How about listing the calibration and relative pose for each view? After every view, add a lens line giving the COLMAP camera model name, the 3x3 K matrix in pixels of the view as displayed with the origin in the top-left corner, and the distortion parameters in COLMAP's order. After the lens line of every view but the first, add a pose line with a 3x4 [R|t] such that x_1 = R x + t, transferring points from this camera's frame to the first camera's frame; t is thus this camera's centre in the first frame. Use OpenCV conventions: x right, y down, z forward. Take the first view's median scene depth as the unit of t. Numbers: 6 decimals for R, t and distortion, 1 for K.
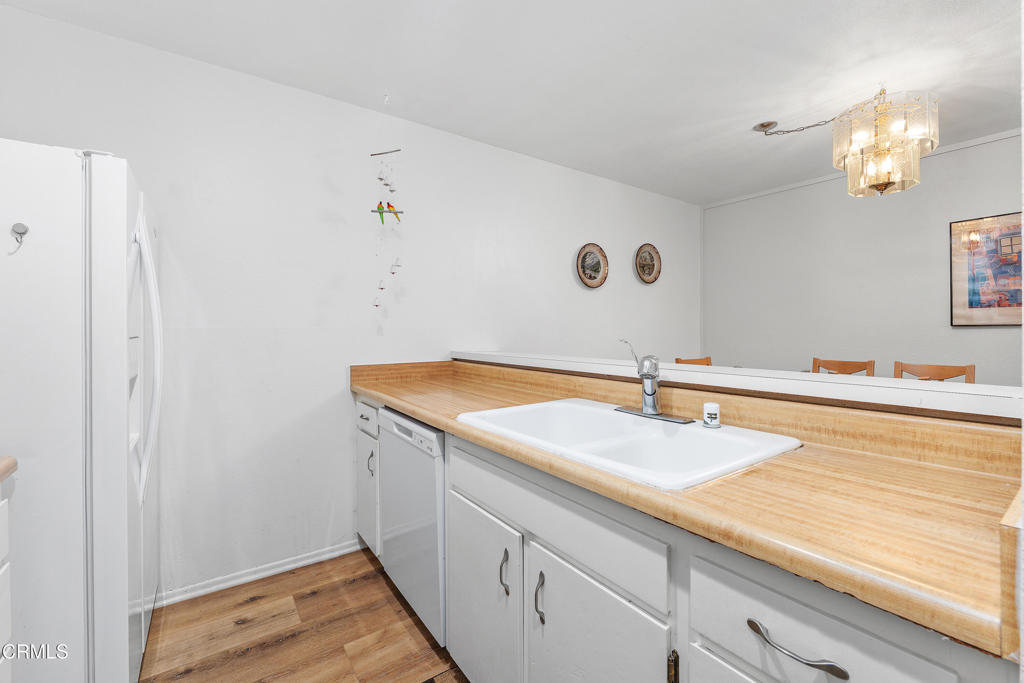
lens RADIAL K [[443.0, 0, 506.5], [0, 443.0, 332.6], [0, 0, 1]] dist [0.003524, 0.000295]
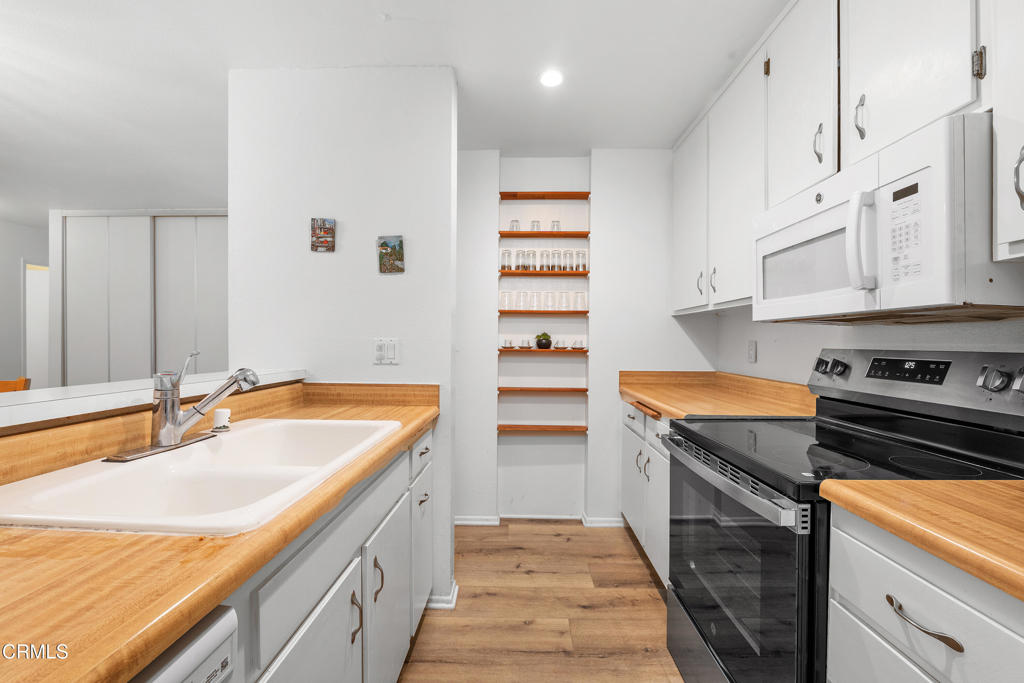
lens RADIAL K [[420.6, 0, 517.6], [0, 420.6, 346.2], [0, 0, 1]] dist [-0.014723, 0.000887]
pose [[-0.801748, -0.008663, 0.597600, -0.338473], [0.000331, 0.999888, 0.014938, -0.002546], [-0.597662, 0.012174, -0.801655, 0.661734]]
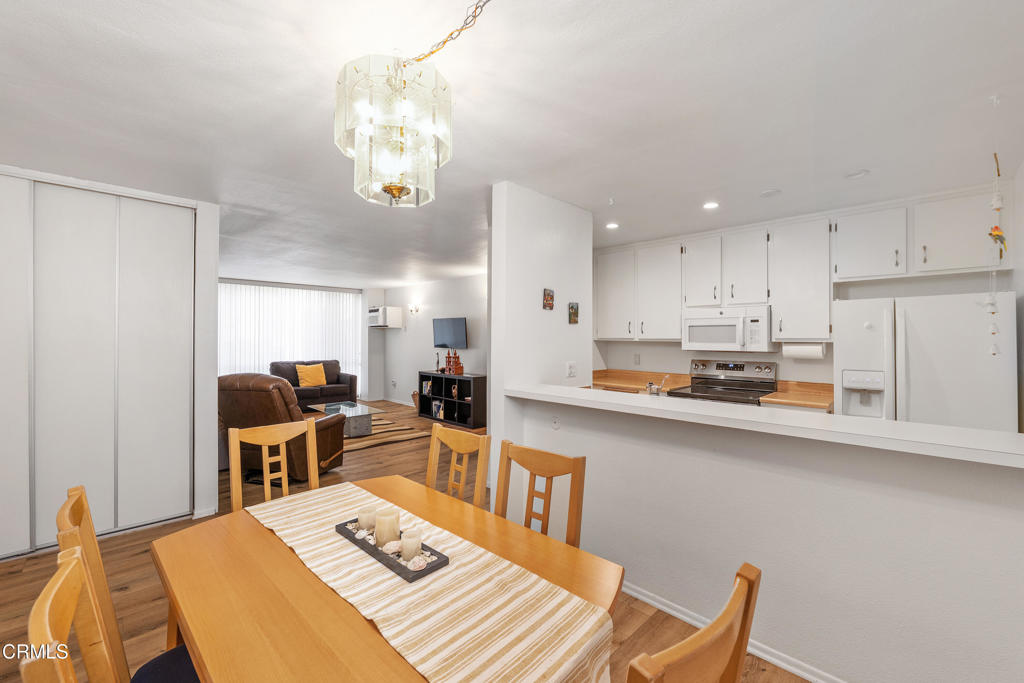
lens RADIAL K [[420.6, 0, 519.1], [0, 420.6, 339.8], [0, 0, 1]] dist [-0.014723, 0.000887]
pose [[-0.985992, -0.003523, -0.166753, 0.609484], [-0.005080, 0.999947, 0.008909, -0.077781], [0.166713, 0.009632, -0.985958, 1.404166]]
